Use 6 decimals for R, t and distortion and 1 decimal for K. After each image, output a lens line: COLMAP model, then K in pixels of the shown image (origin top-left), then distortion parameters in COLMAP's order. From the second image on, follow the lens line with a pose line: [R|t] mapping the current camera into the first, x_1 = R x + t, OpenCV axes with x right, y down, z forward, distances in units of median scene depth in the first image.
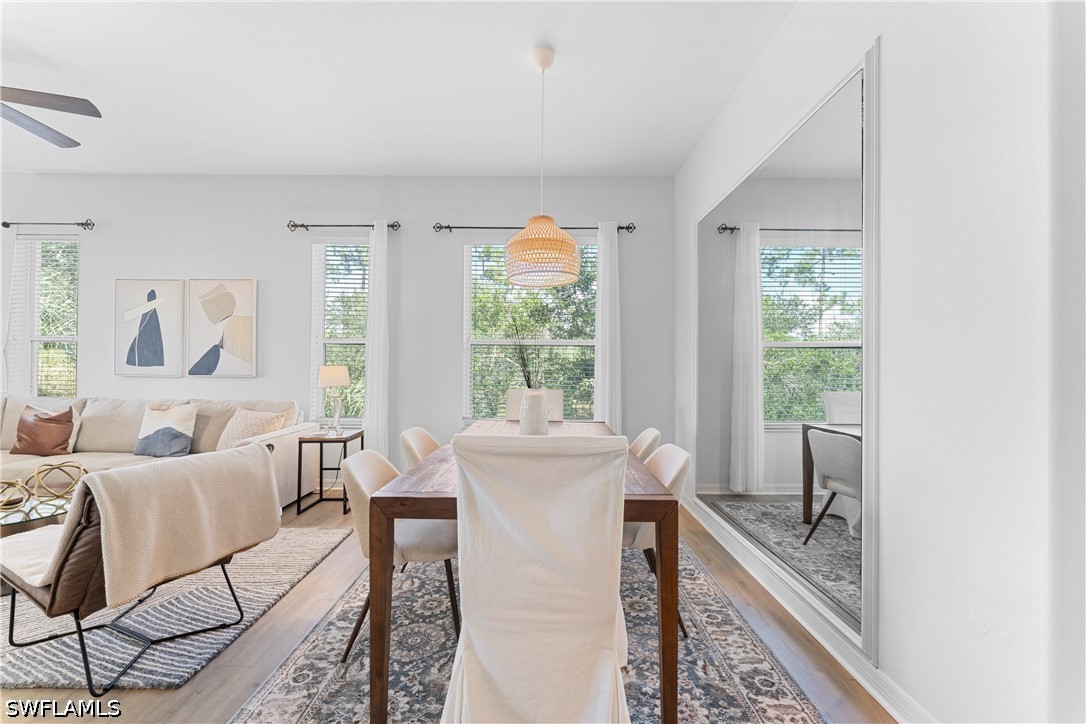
lens RADIAL K [[437.6, 0, 493.6], [0, 437.6, 361.7], [0, 0, 1]] dist [0.000743, -0.000970]
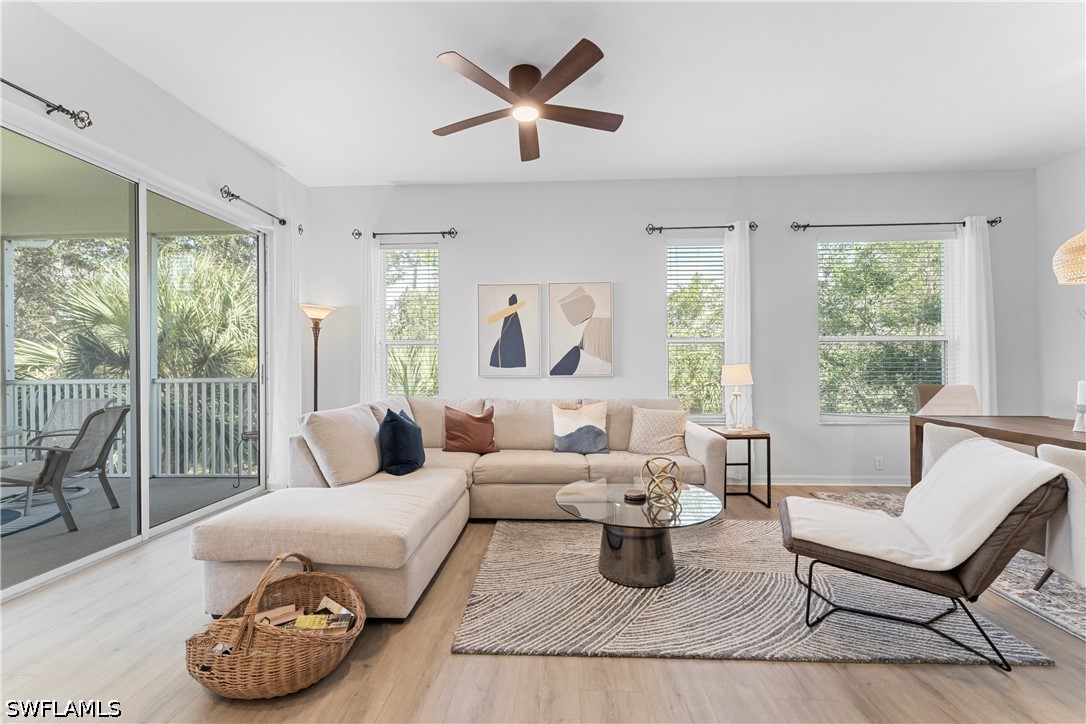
lens RADIAL K [[437.6, 0, 530.8], [0, 437.6, 364.7], [0, 0, 1]] dist [0.000743, -0.000970]
pose [[0.999033, -0.014207, -0.041616, -0.698779], [0.014738, 0.999814, 0.012474, -0.008776], [0.041431, -0.013075, 0.999056, -0.042523]]
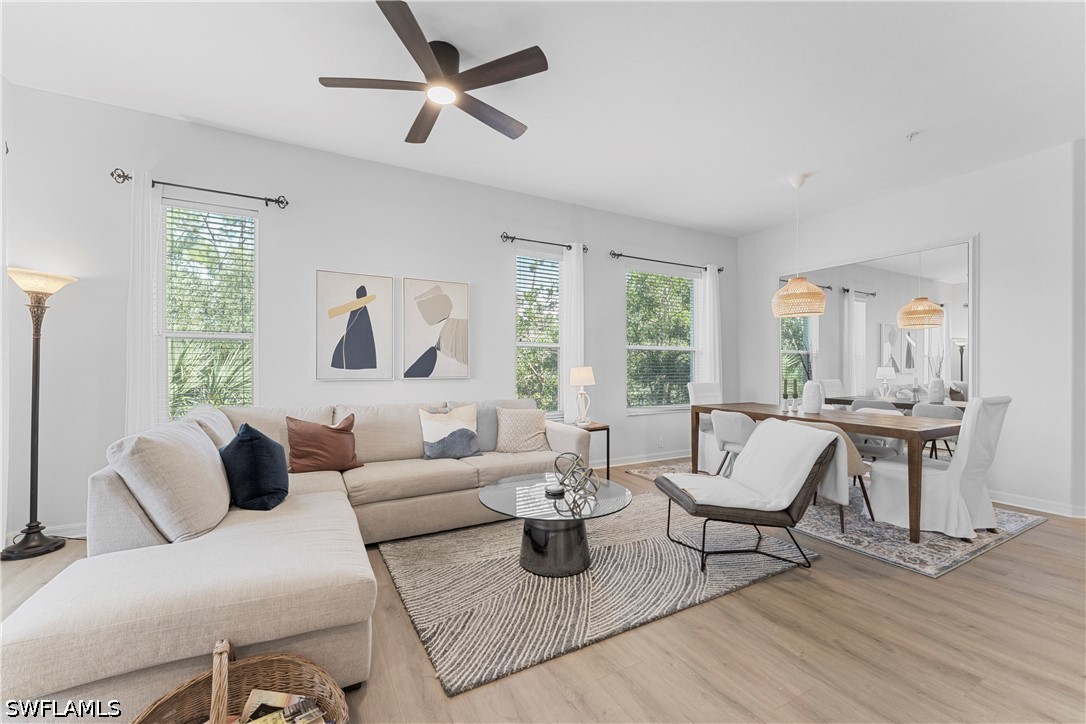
lens RADIAL K [[437.6, 0, 543.3], [0, 437.6, 363.8], [0, 0, 1]] dist [0.000743, -0.000970]
pose [[0.874408, -0.004340, 0.485173, -0.895491], [-0.001039, 0.999941, 0.010817, -0.010922], [-0.485191, -0.009962, 0.874351, 0.012112]]
